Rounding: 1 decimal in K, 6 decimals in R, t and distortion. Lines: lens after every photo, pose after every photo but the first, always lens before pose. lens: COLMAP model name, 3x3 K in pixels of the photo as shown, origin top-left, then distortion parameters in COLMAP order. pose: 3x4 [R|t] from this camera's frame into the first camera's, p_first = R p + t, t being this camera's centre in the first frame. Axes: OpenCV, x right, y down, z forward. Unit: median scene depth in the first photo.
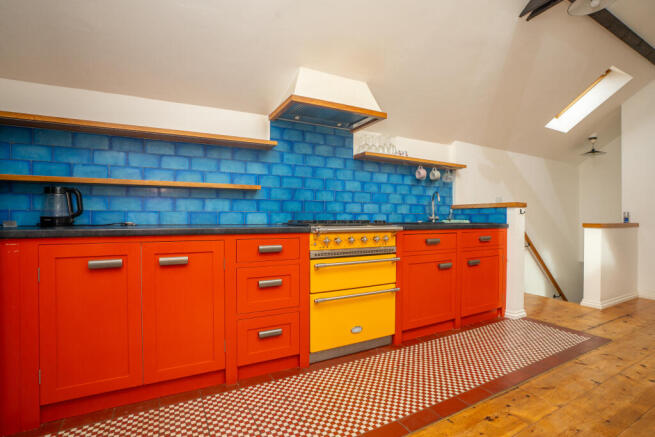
lens RADIAL K [[304.9, 0, 323.1], [0, 304.9, 219.8], [0, 0, 1]] dist [-0.027554, 0.001102]
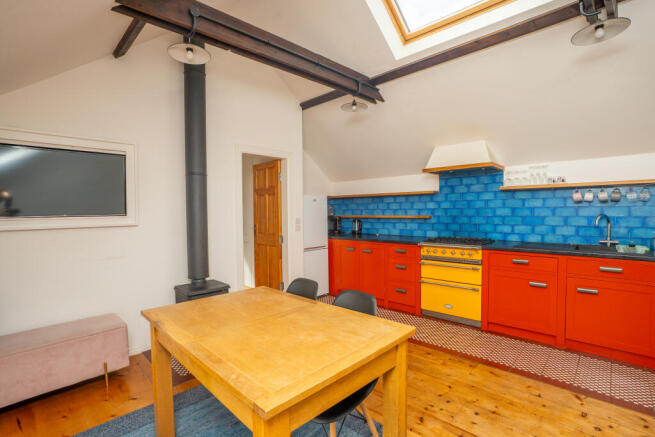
lens RADIAL K [[304.9, 0, 330.3], [0, 304.9, 220.4], [0, 0, 1]] dist [-0.027554, 0.001102]
pose [[0.342183, 0.019757, -0.939425, 1.153403], [0.001136, 0.999769, 0.021440, -0.112783], [0.939633, -0.008404, 0.342082, -0.136995]]
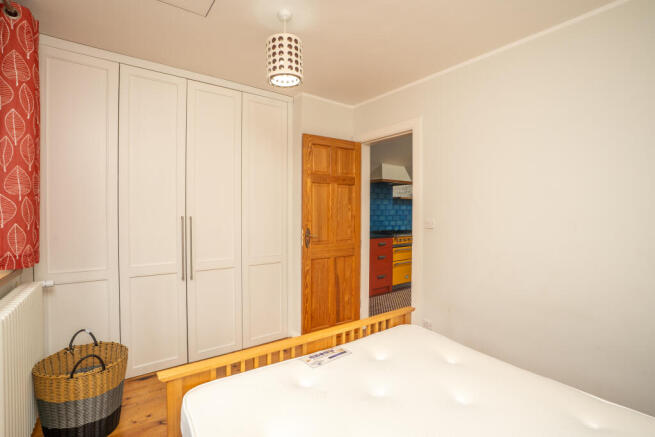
lens RADIAL K [[304.9, 0, 330.7], [0, 304.9, 216.9], [0, 0, 1]] dist [-0.027554, 0.001102]
pose [[0.982524, -0.006407, 0.186026, -0.756063], [0.006019, 0.999978, 0.002652, -0.097699], [-0.186039, -0.001486, 0.982541, -1.014410]]
